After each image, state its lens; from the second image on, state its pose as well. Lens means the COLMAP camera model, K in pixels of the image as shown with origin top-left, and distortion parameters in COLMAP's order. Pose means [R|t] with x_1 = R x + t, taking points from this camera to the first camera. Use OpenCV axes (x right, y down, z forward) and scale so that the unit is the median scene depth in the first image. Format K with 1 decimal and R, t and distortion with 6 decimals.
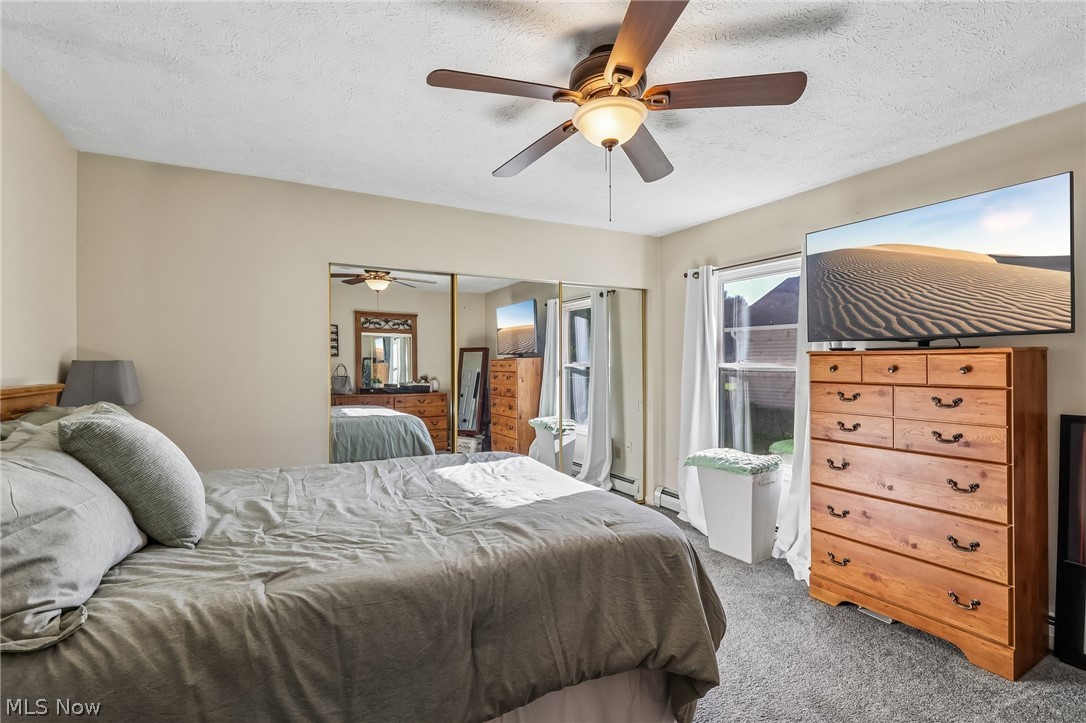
lens RADIAL K [[503.1, 0, 542.1], [0, 503.1, 362.2], [0, 0, 1]] dist [0.000354, 0.000194]
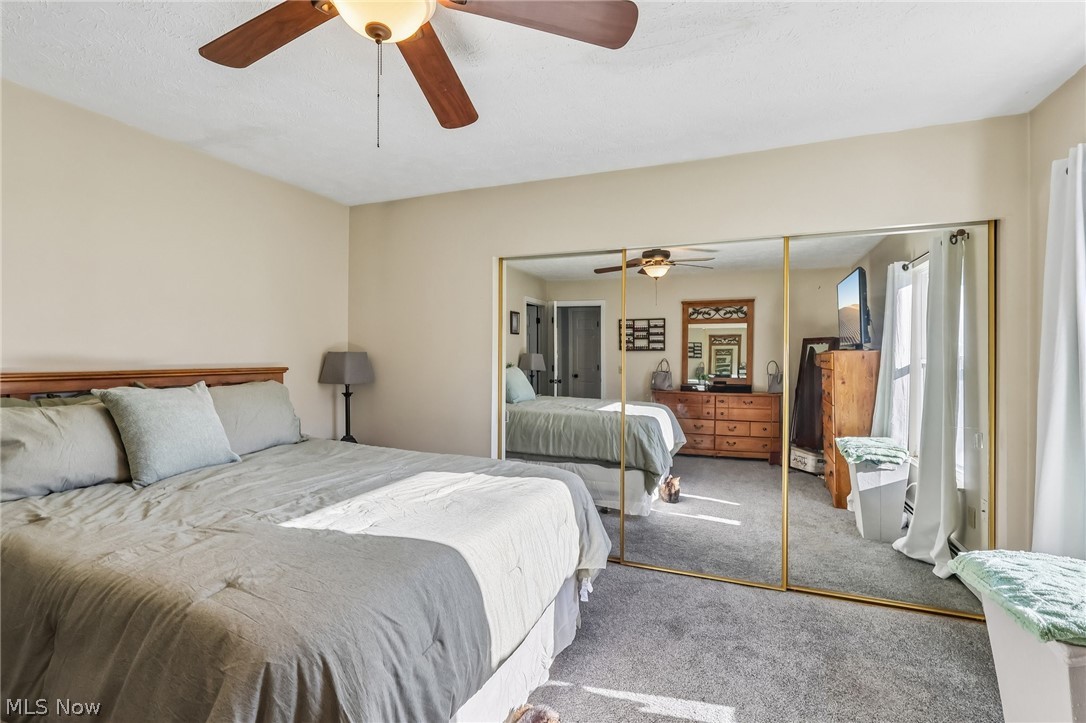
lens RADIAL K [[520.1, 0, 619.5], [0, 520.1, 356.7], [0, 0, 1]] dist [0.002962, 0.000315]
pose [[0.642914, 0.005419, -0.765920, 0.292310], [-0.004625, 0.999984, 0.003192, 0.000040], [0.765925, 0.001490, 0.642929, 0.264468]]
